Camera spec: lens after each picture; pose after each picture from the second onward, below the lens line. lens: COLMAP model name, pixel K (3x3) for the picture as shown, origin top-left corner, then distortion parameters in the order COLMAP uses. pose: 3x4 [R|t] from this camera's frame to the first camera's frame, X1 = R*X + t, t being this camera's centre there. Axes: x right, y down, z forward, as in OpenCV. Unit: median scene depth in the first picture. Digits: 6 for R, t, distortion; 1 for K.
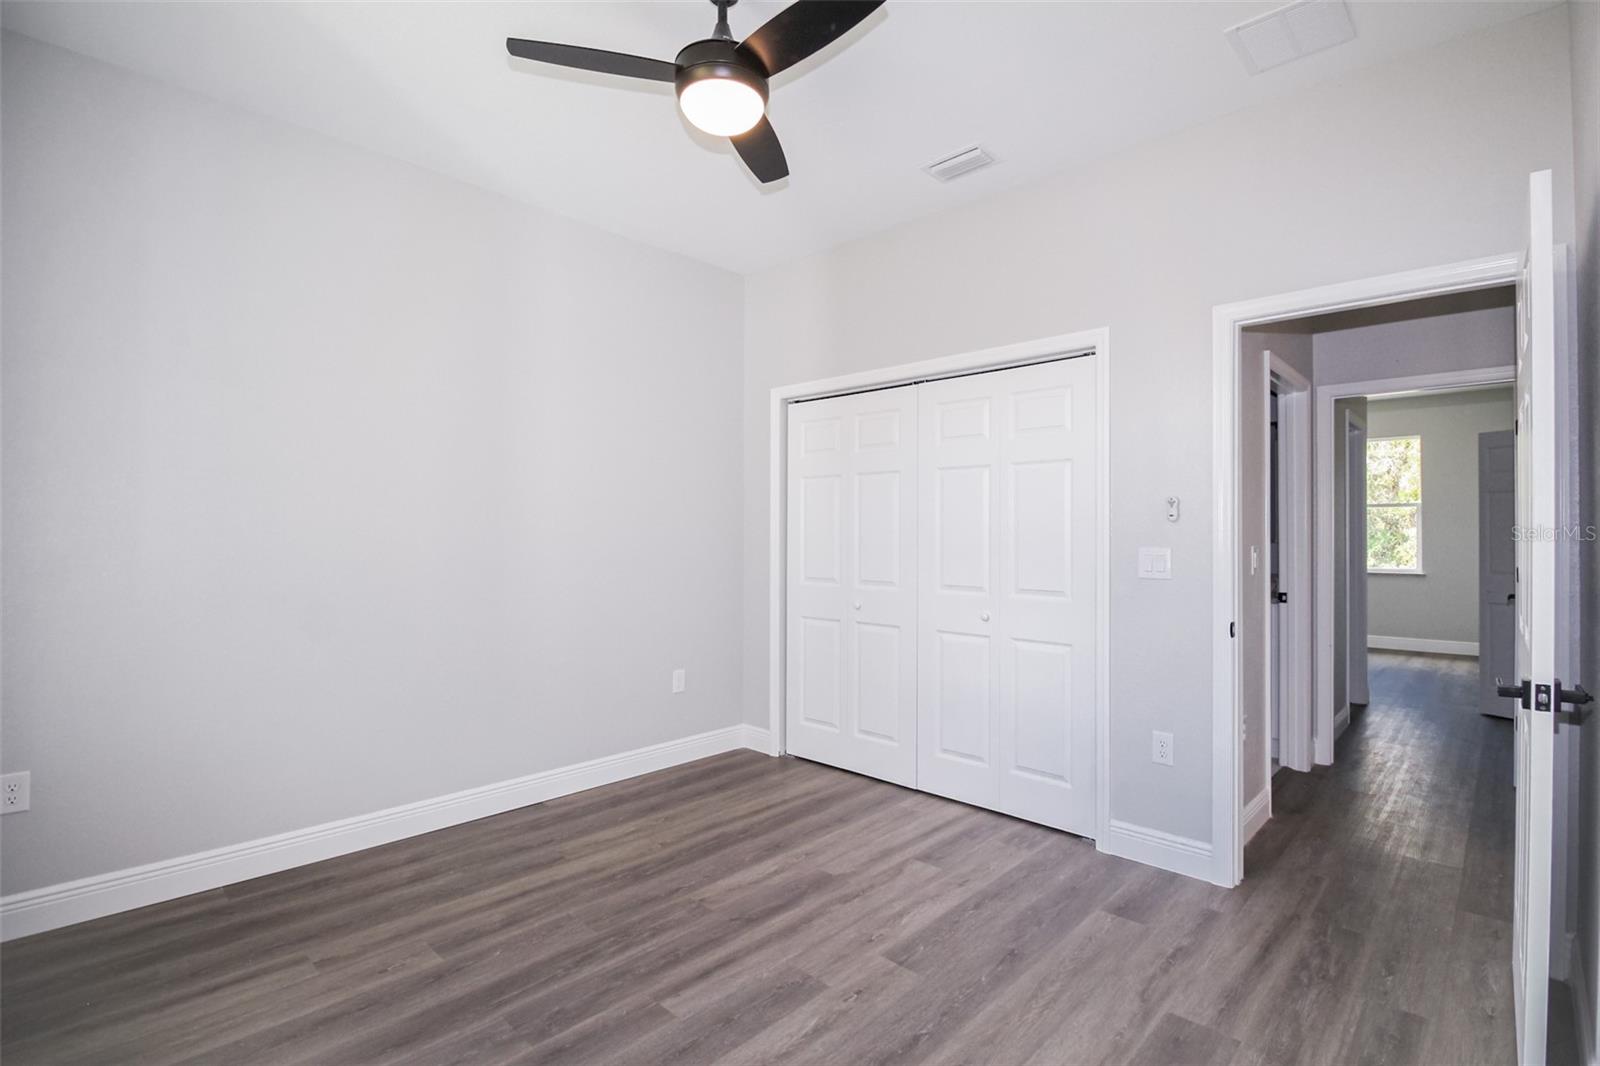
lens RADIAL K [[684.2, 0, 800.0], [0, 684.2, 533.0], [0, 0, 1]] dist [-0.023010, -0.000084]
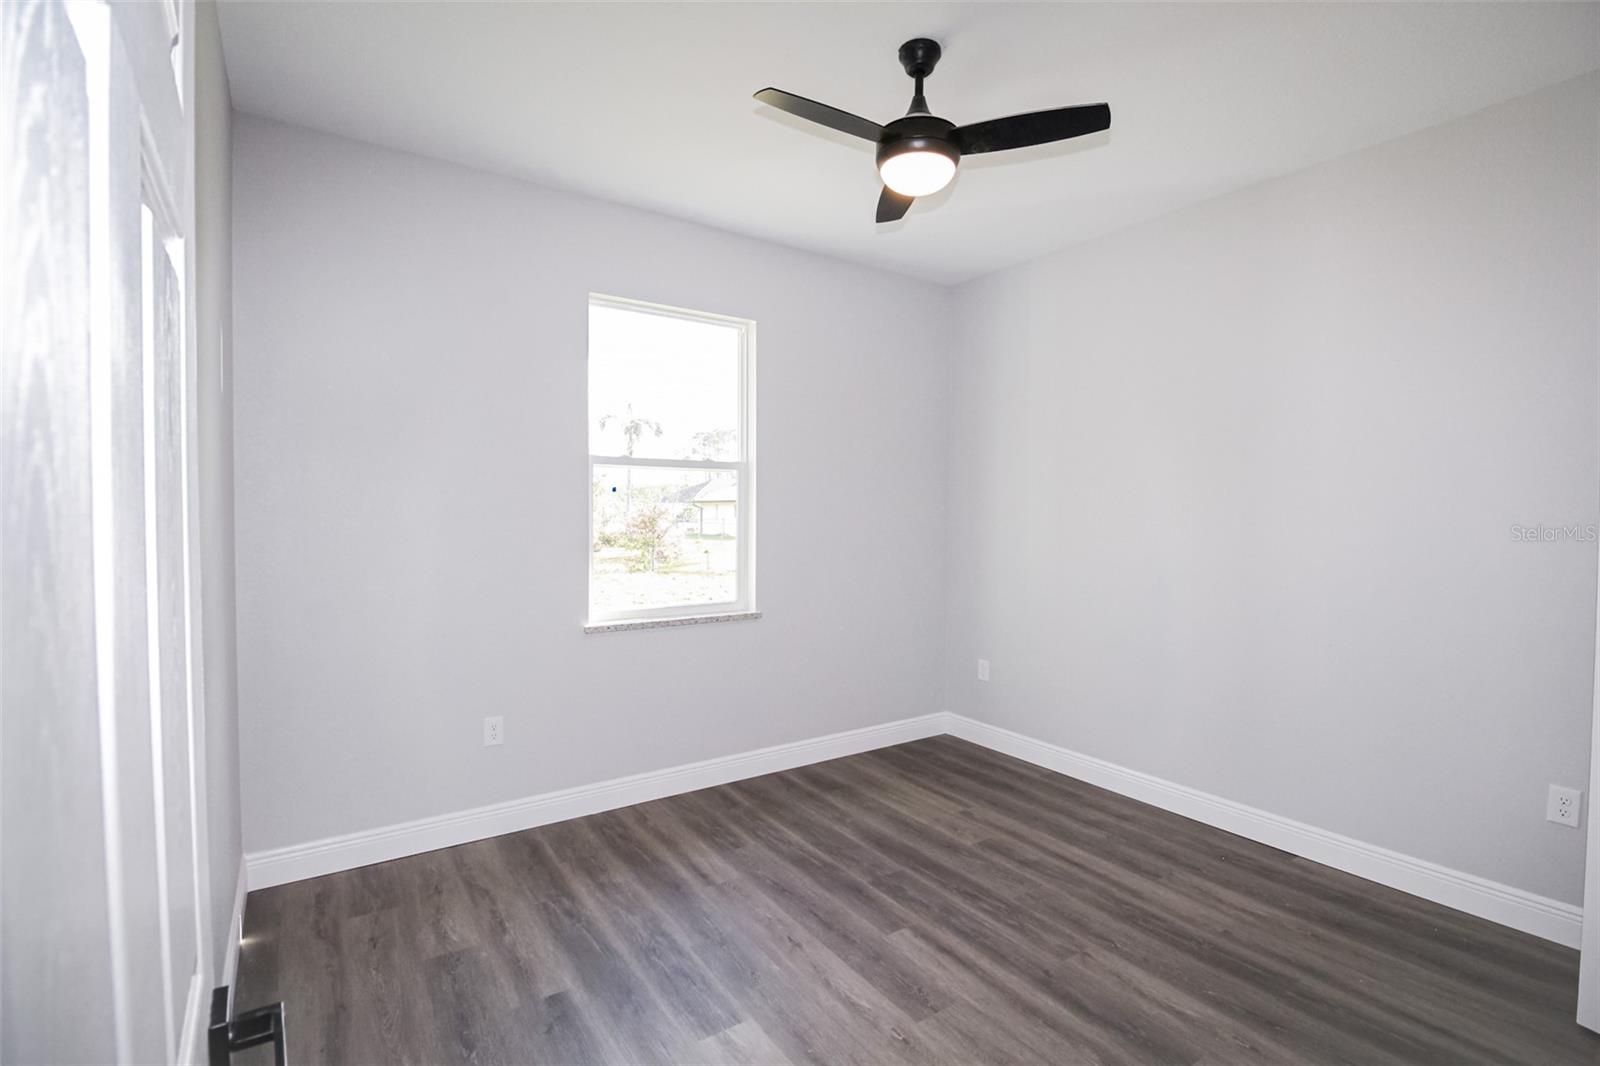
lens RADIAL K [[743.6, 0, 819.7], [0, 743.6, 530.6], [0, 0, 1]] dist [0.002623, -0.014743]
pose [[-0.161549, 0.020190, -0.986658, 0.876143], [-0.002699, 0.999778, 0.020900, -0.019927], [0.986861, 0.006039, -0.161458, 0.854314]]
